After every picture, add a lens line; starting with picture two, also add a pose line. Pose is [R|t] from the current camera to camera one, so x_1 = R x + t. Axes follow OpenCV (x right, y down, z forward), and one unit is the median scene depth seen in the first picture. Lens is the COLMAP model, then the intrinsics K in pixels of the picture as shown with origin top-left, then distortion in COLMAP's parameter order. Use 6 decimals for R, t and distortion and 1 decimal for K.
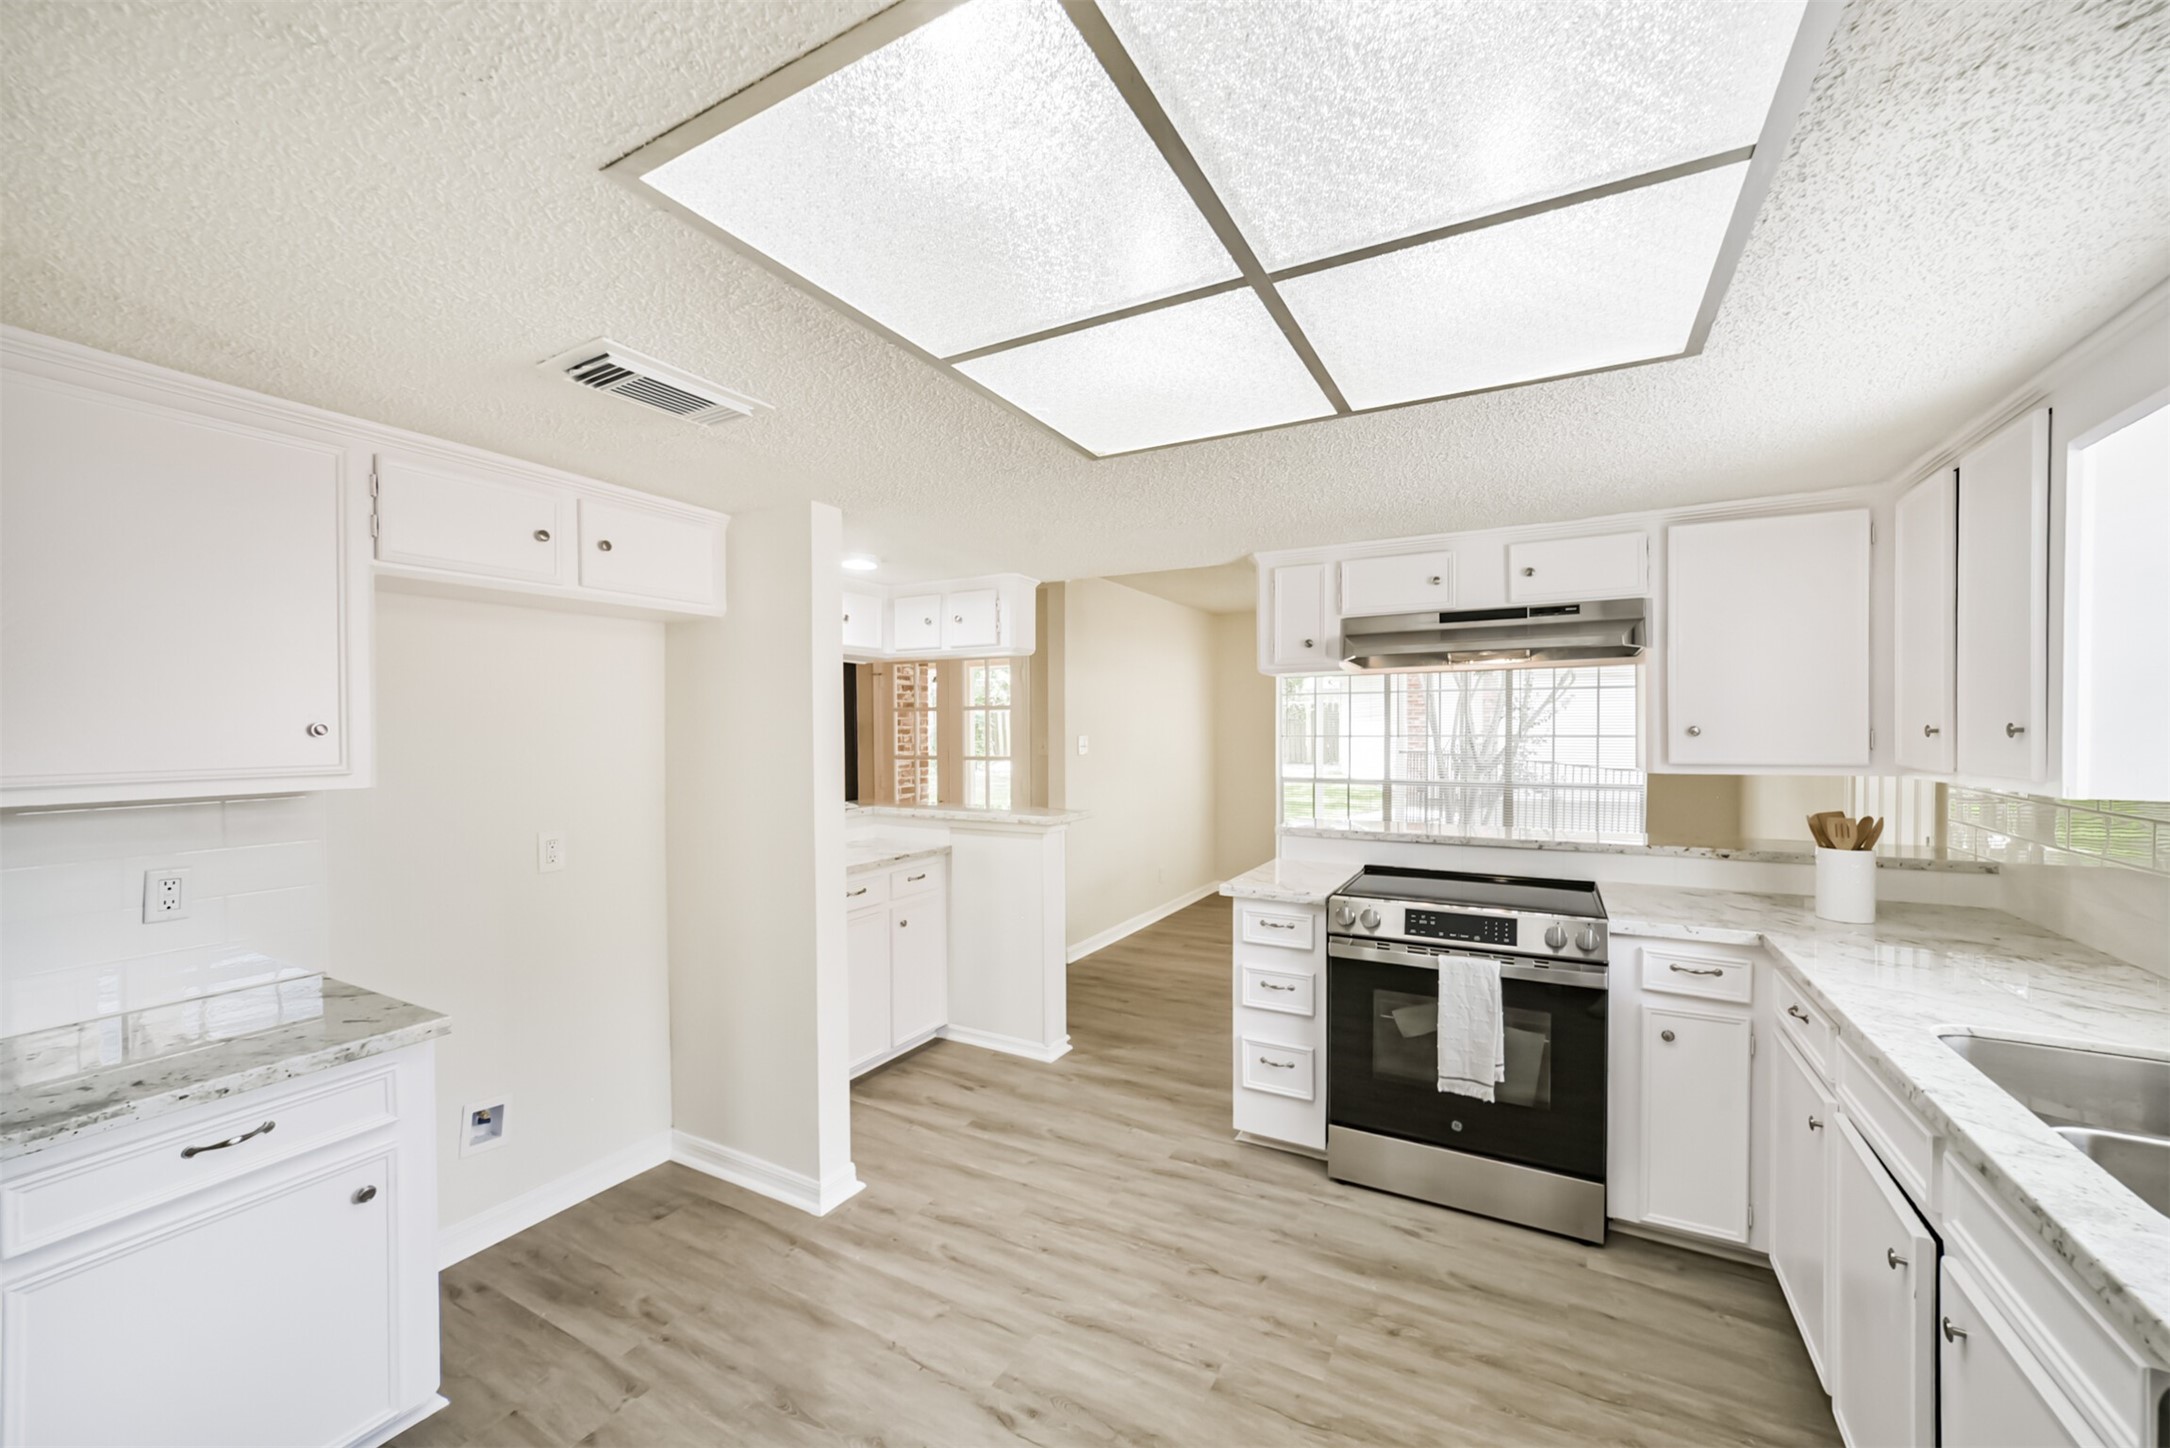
lens RADIAL K [[833.9, 0, 1075.5], [0, 833.9, 734.7], [0, 0, 1]] dist [-0.004227, 0.001581]
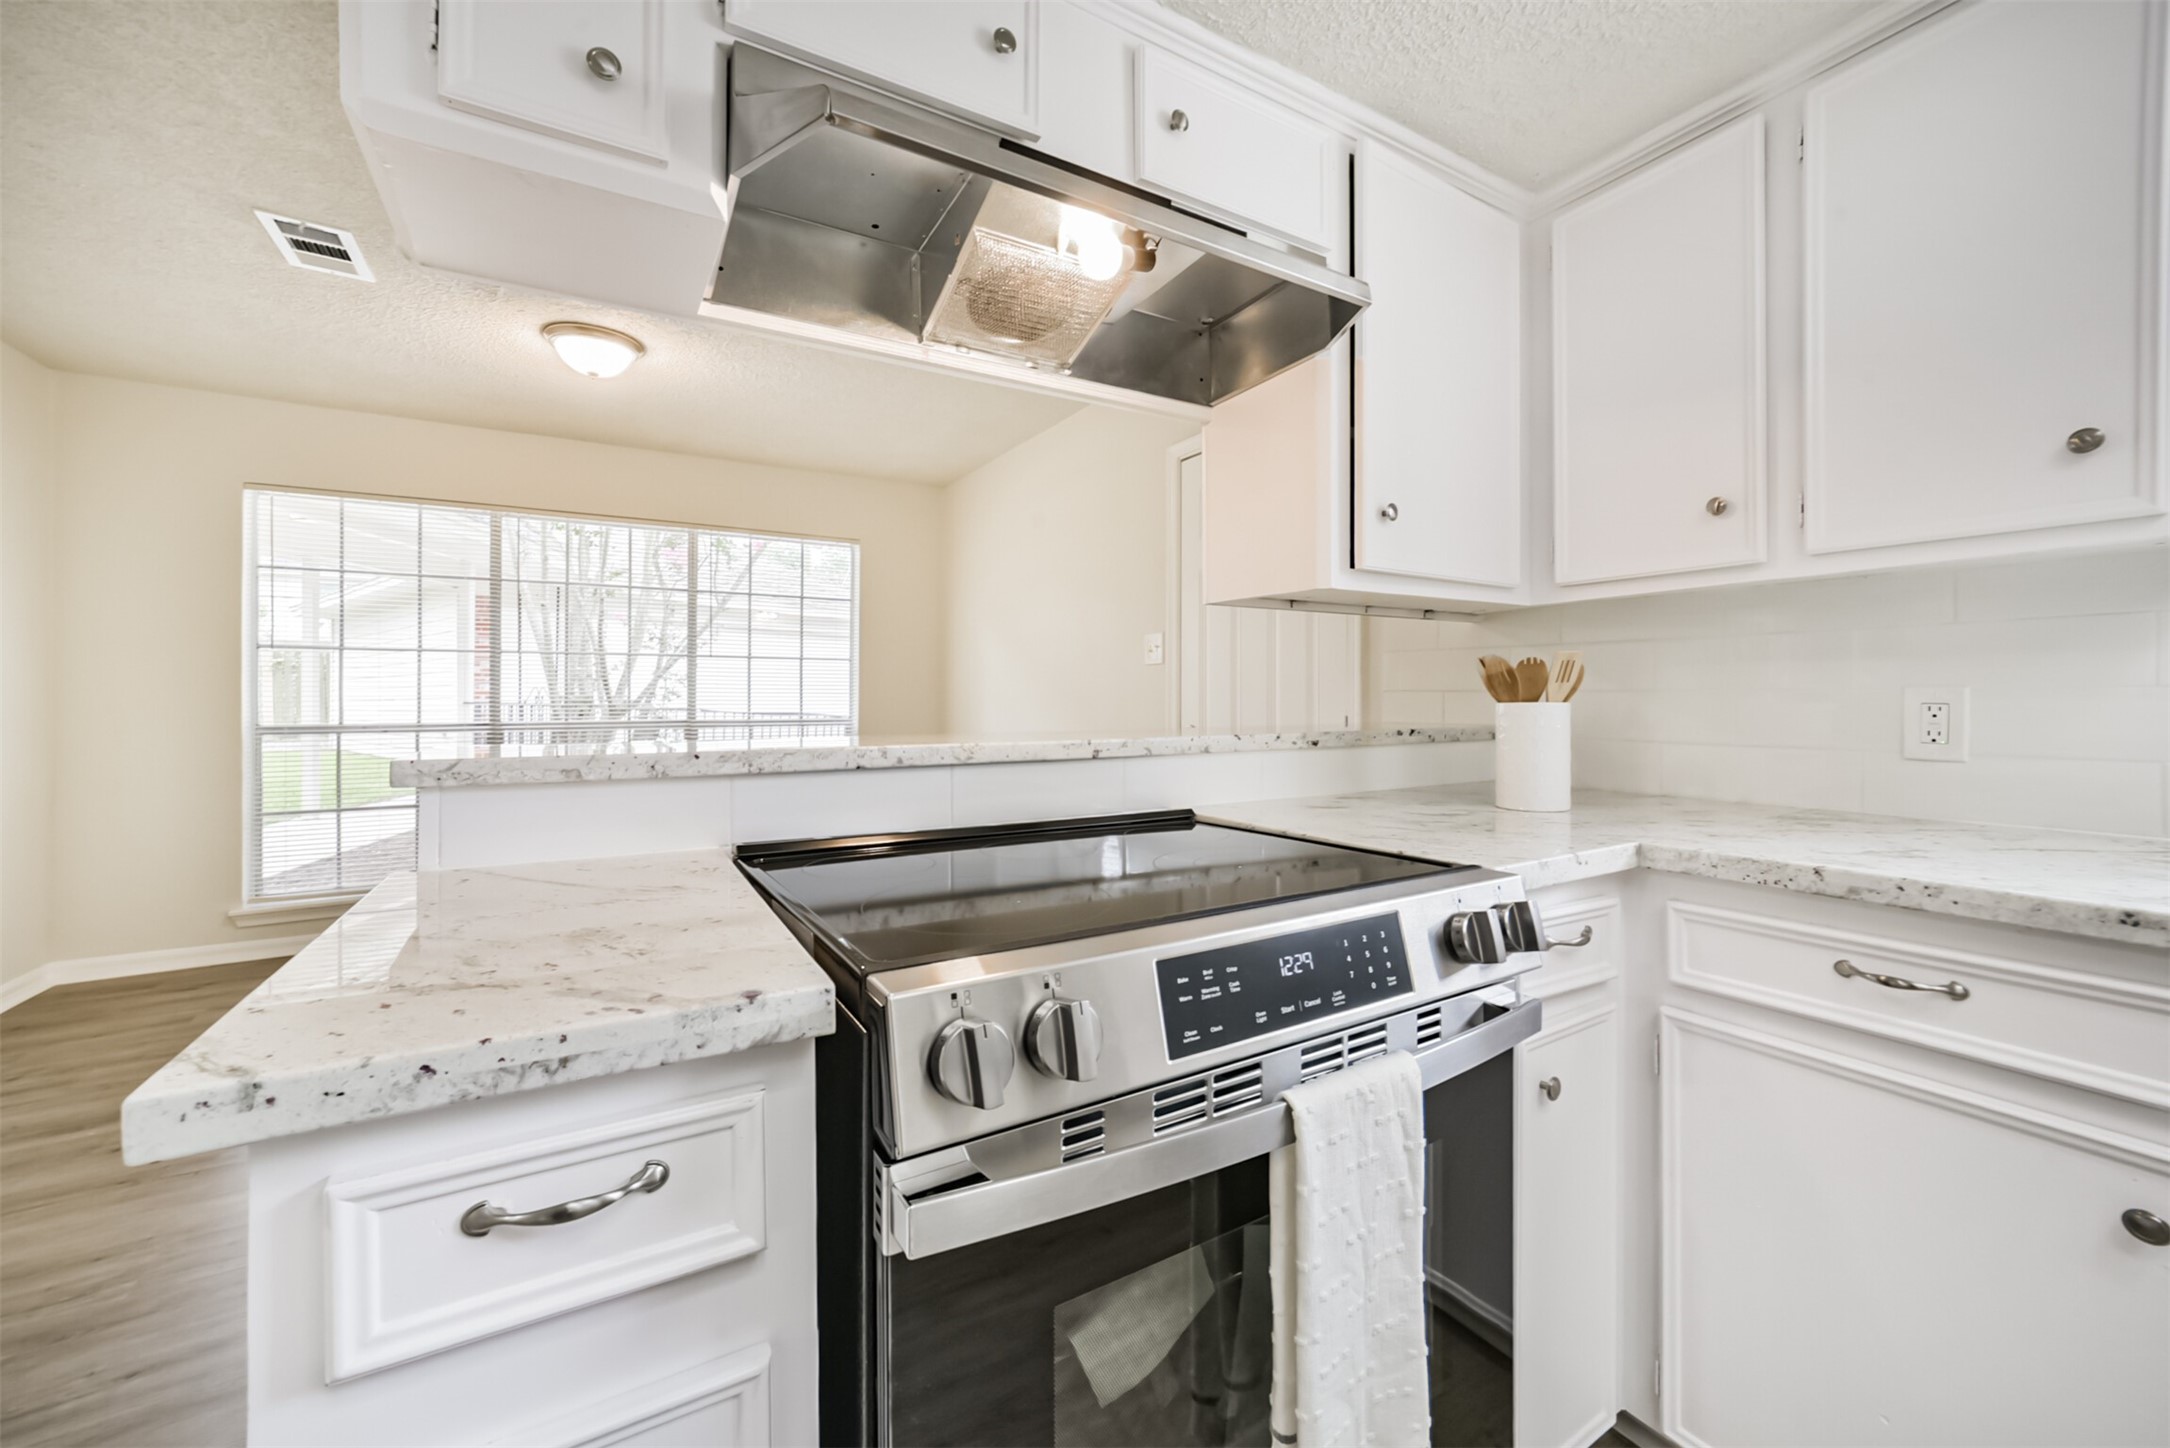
lens RADIAL K [[833.9, 0, 1111.8], [0, 833.9, 699.6], [0, 0, 1]] dist [-0.004227, 0.001581]
pose [[0.476643, 0.007115, 0.879068, 0.155671], [0.003490, 0.999944, -0.009986, 0.132847], [-0.879090, 0.007828, 0.476592, 0.934933]]
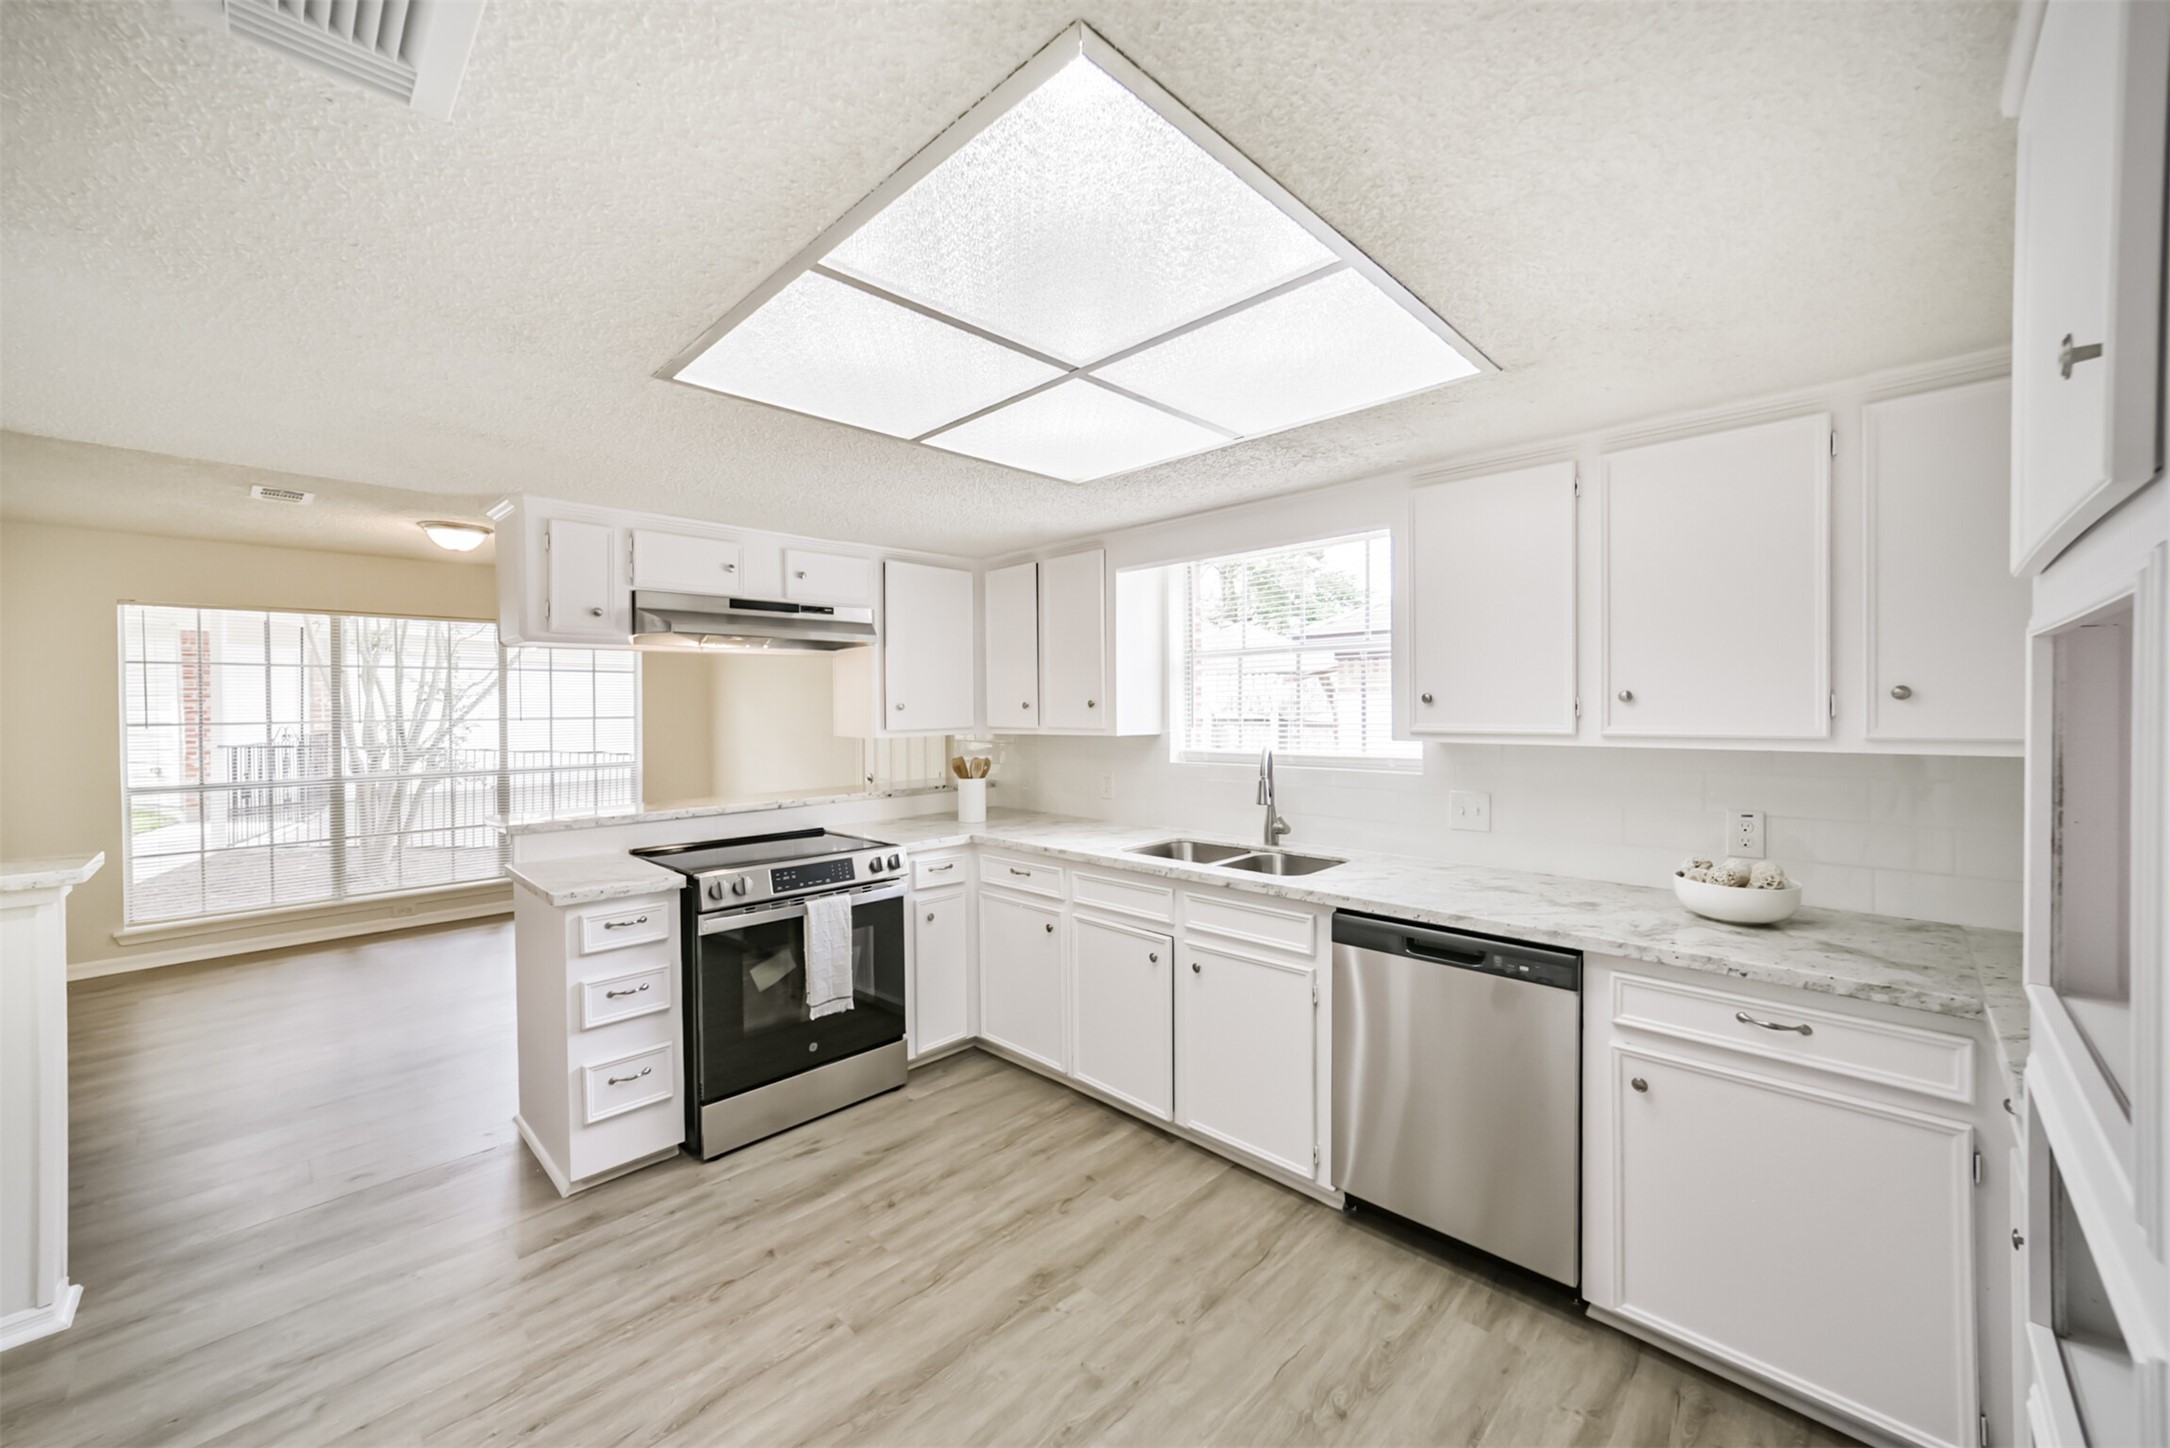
lens RADIAL K [[833.9, 0, 1082.7], [0, 833.9, 712.8], [0, 0, 1]] dist [-0.004227, 0.001581]
pose [[0.271302, -0.006419, 0.962473, -0.573884], [0.015657, 0.999875, 0.002255, 0.007371], [-0.962367, 0.014458, 0.271369, 0.326509]]
